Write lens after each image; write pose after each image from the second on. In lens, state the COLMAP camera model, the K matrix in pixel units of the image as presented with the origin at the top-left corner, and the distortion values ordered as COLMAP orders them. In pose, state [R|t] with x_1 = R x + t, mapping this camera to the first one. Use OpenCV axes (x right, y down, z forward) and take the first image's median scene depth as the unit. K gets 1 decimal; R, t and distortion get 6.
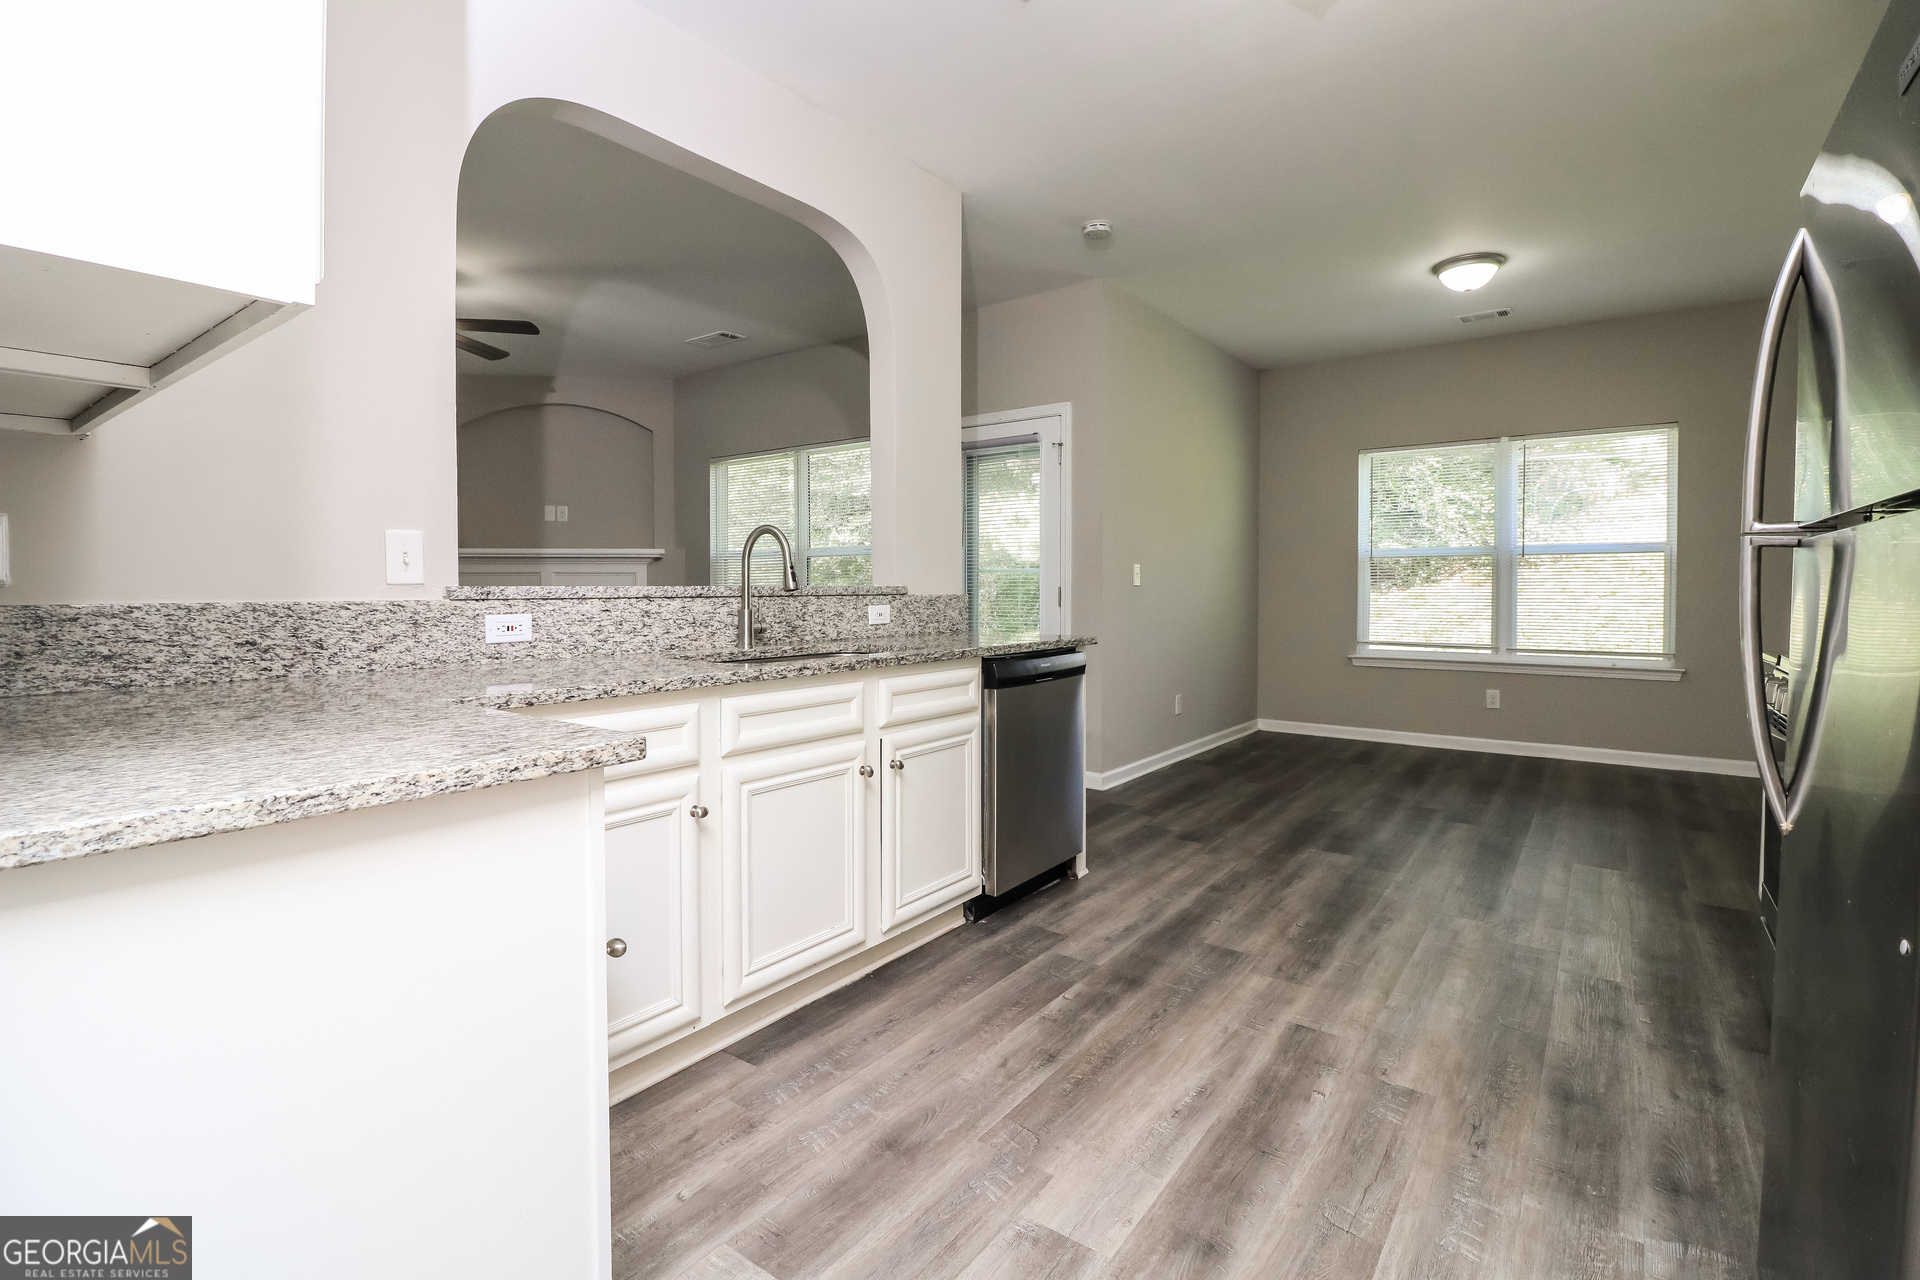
lens RADIAL K [[884.8, 0, 955.1], [0, 884.8, 598.4], [0, 0, 1]] dist [0.000910, -0.000423]
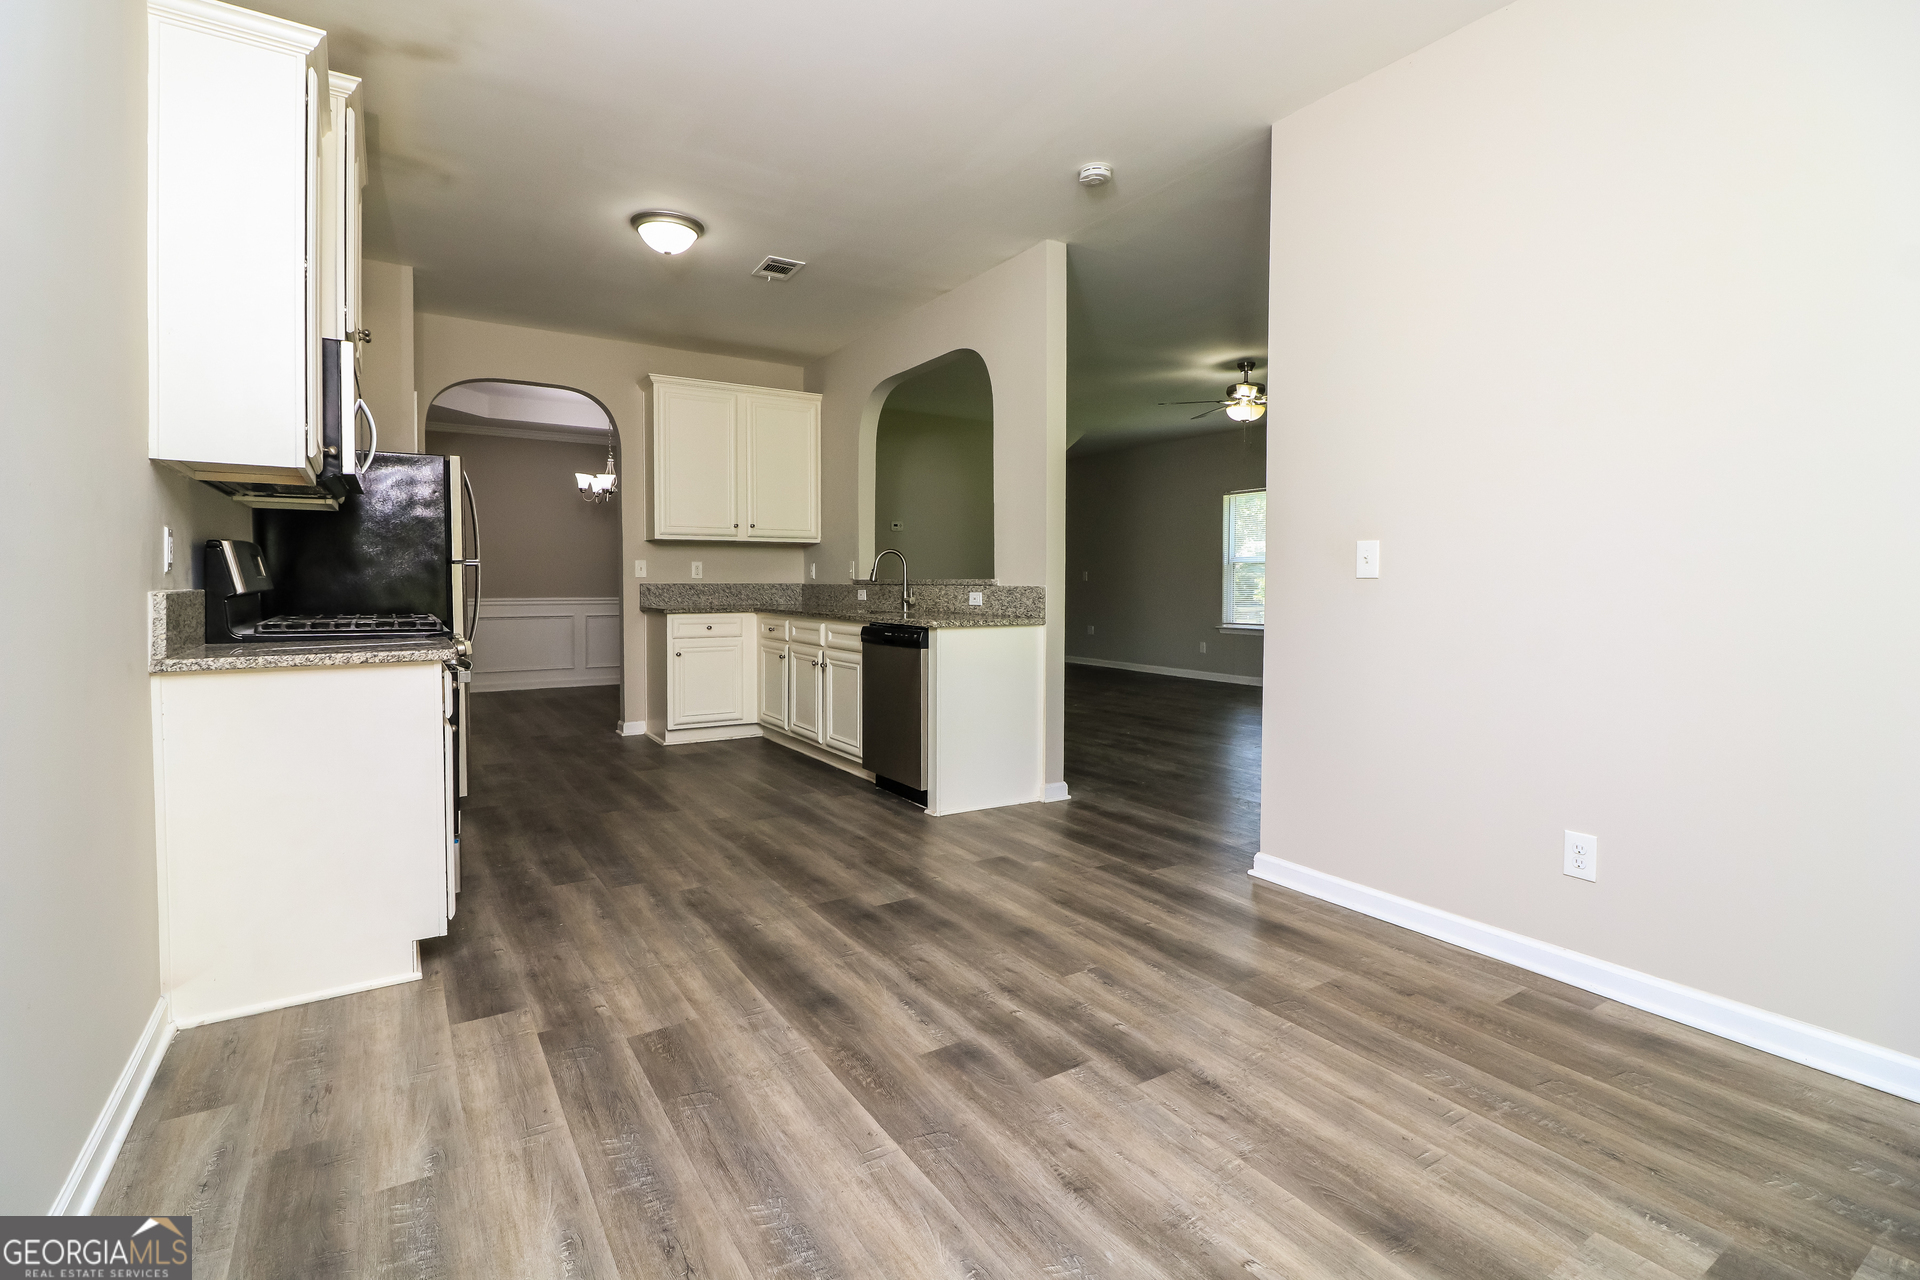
lens RADIAL K [[884.8, 0, 955.1], [0, 884.8, 598.4], [0, 0, 1]] dist [0.000910, -0.000423]
pose [[-0.343210, 0.022756, -0.938983, 0.816142], [-0.015244, 0.999440, 0.029793, -0.015852], [0.939135, 0.024539, -0.342670, 0.919384]]
